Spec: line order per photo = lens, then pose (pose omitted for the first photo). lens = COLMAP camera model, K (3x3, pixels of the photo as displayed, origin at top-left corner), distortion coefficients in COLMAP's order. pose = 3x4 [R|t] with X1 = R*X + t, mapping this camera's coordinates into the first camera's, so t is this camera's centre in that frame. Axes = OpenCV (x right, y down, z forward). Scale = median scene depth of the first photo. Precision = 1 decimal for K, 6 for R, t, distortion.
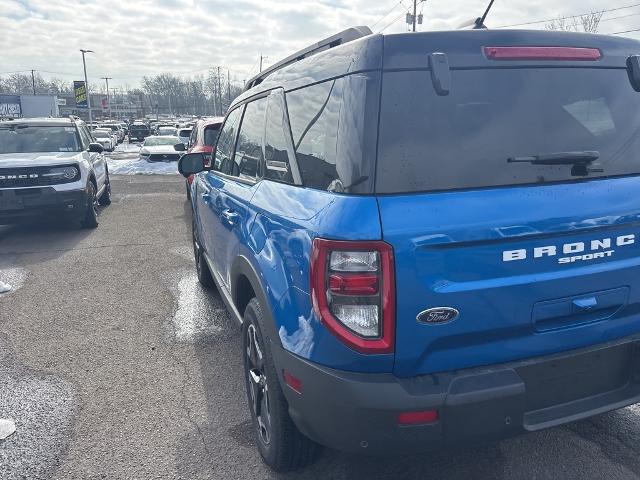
lens RADIAL K [[490.1, 0, 308.8], [0, 490.1, 229.9], [0, 0, 1]] dist [0.058506, -0.063019]
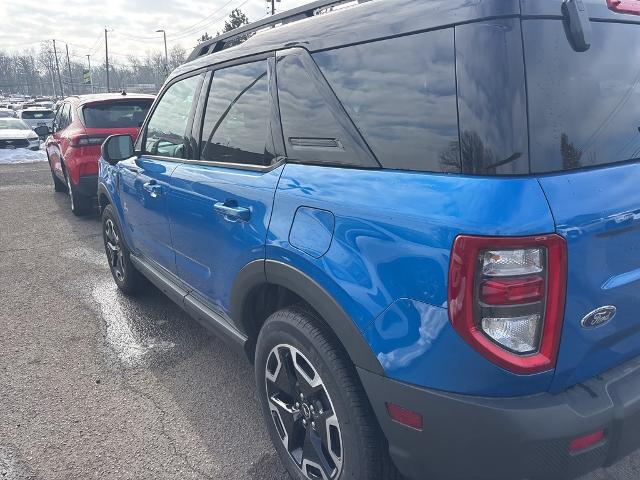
lens RADIAL K [[490.1, 0, 308.8], [0, 490.1, 229.9], [0, 0, 1]] dist [0.058506, -0.063019]
pose [[0.960148, -0.076402, 0.268847, -0.154269], [0.066195, 0.996707, 0.046840, -0.016341], [-0.271541, -0.027177, 0.962043, 0.118408]]
